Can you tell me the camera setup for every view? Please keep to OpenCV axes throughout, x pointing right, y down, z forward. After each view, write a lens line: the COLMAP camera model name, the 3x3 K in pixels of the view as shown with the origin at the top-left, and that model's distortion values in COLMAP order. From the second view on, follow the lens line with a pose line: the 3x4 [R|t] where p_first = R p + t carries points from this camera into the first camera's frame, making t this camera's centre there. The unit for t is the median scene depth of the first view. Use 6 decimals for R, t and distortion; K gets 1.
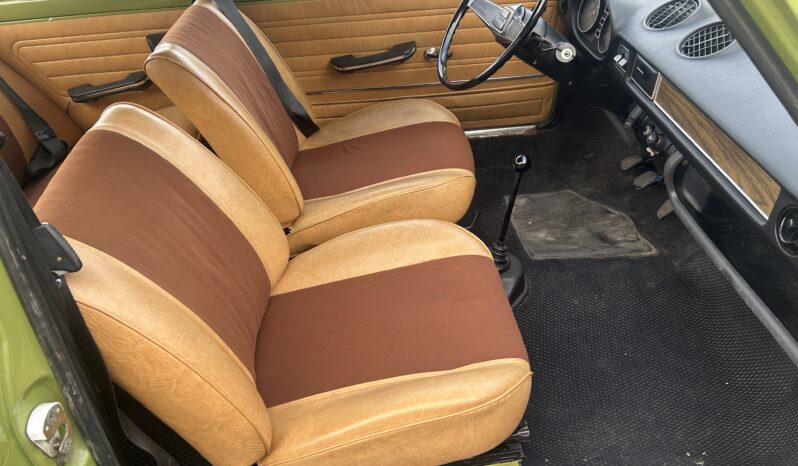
lens RADIAL K [[622.9, 0, 402.9], [0, 622.9, 224.3], [0, 0, 1]] dist [0.053211, -0.045737]
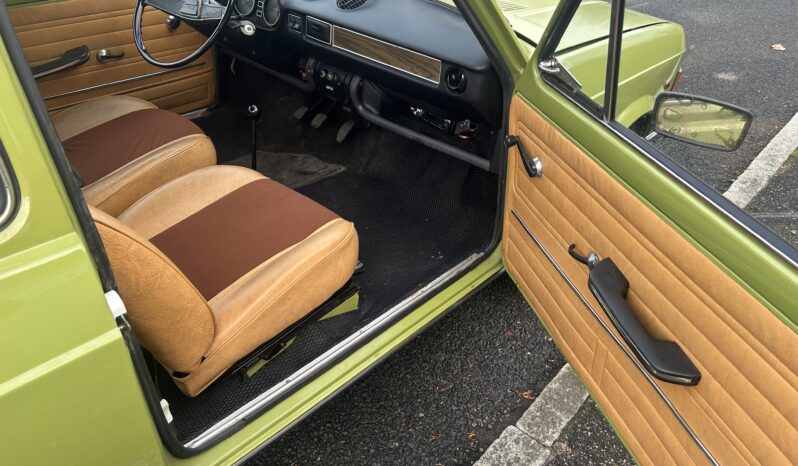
lens RADIAL K [[622.9, 0, 402.9], [0, 622.9, 224.3], [0, 0, 1]] dist [0.053211, -0.045737]
pose [[0.733657, -0.297856, 0.610761, -0.412280], [0.333764, 0.940875, 0.057924, 0.137954], [-0.591903, 0.161354, 0.789693, -0.142555]]
